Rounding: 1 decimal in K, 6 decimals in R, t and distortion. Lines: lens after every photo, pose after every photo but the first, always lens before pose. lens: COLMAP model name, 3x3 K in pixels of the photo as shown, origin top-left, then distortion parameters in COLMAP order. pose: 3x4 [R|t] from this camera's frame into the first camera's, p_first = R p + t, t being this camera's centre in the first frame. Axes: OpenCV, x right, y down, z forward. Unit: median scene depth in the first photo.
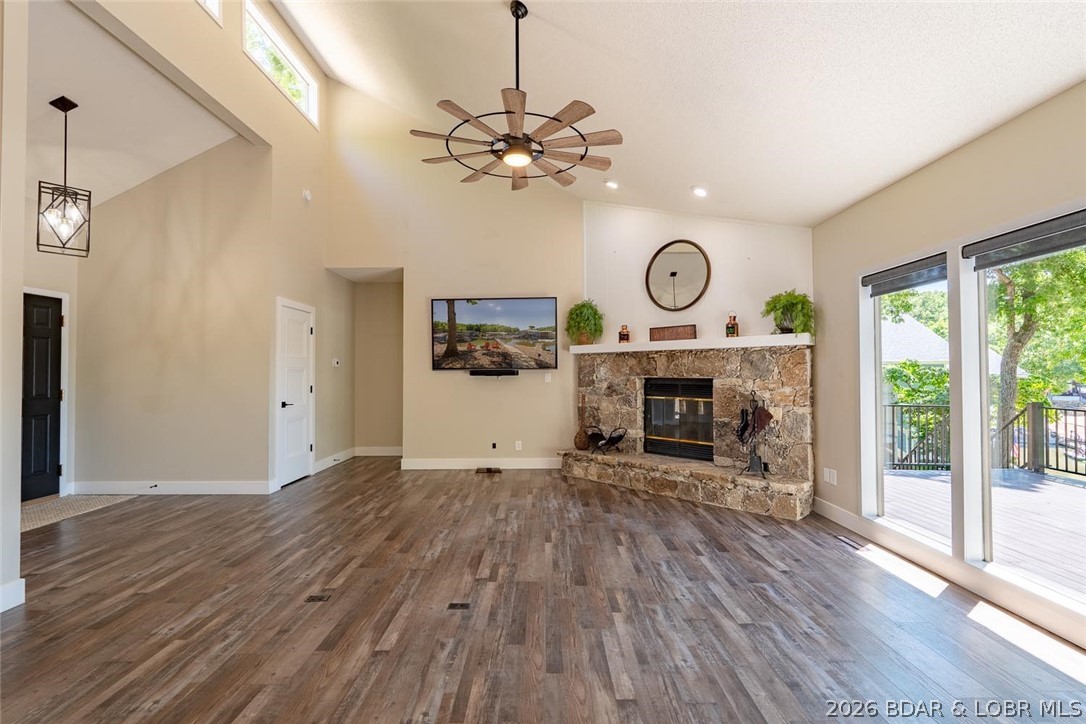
lens RADIAL K [[484.2, 0, 540.7], [0, 484.2, 363.6], [0, 0, 1]] dist [-0.003011, 0.000304]
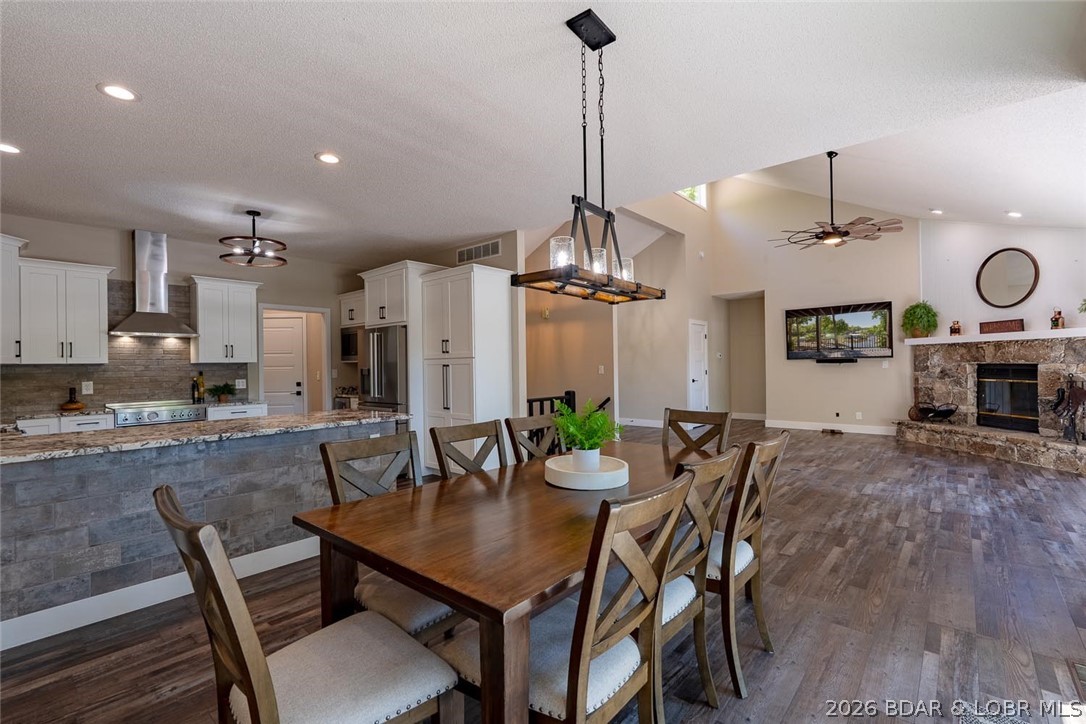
lens RADIAL K [[484.2, 0, 540.7], [0, 484.2, 363.6], [0, 0, 1]] dist [-0.003011, 0.000304]
pose [[0.758242, -0.008118, -0.651923, 0.196551], [0.023130, 0.999628, 0.014454, -0.015436], [0.651563, -0.026038, 0.758147, -0.702816]]
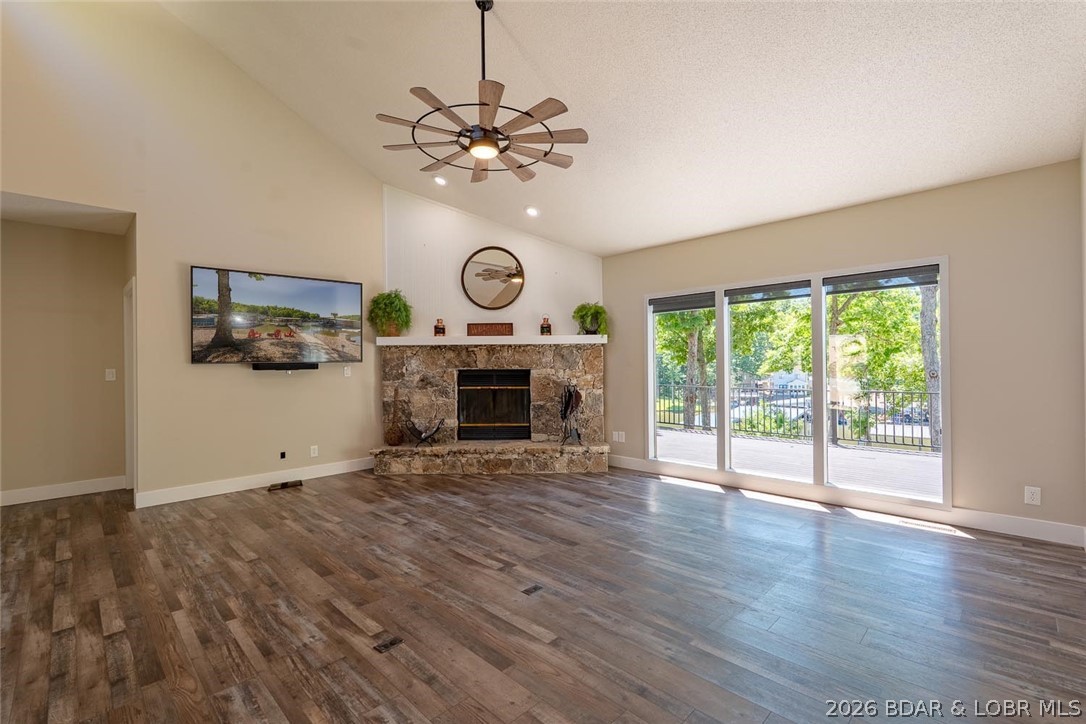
lens RADIAL K [[484.2, 0, 540.7], [0, 484.2, 363.6], [0, 0, 1]] dist [-0.003011, 0.000304]
pose [[0.699684, -0.003331, 0.714445, -0.469771], [-0.005141, 0.999940, 0.009697, 0.004810], [-0.714434, -0.010458, 0.699625, 0.142881]]
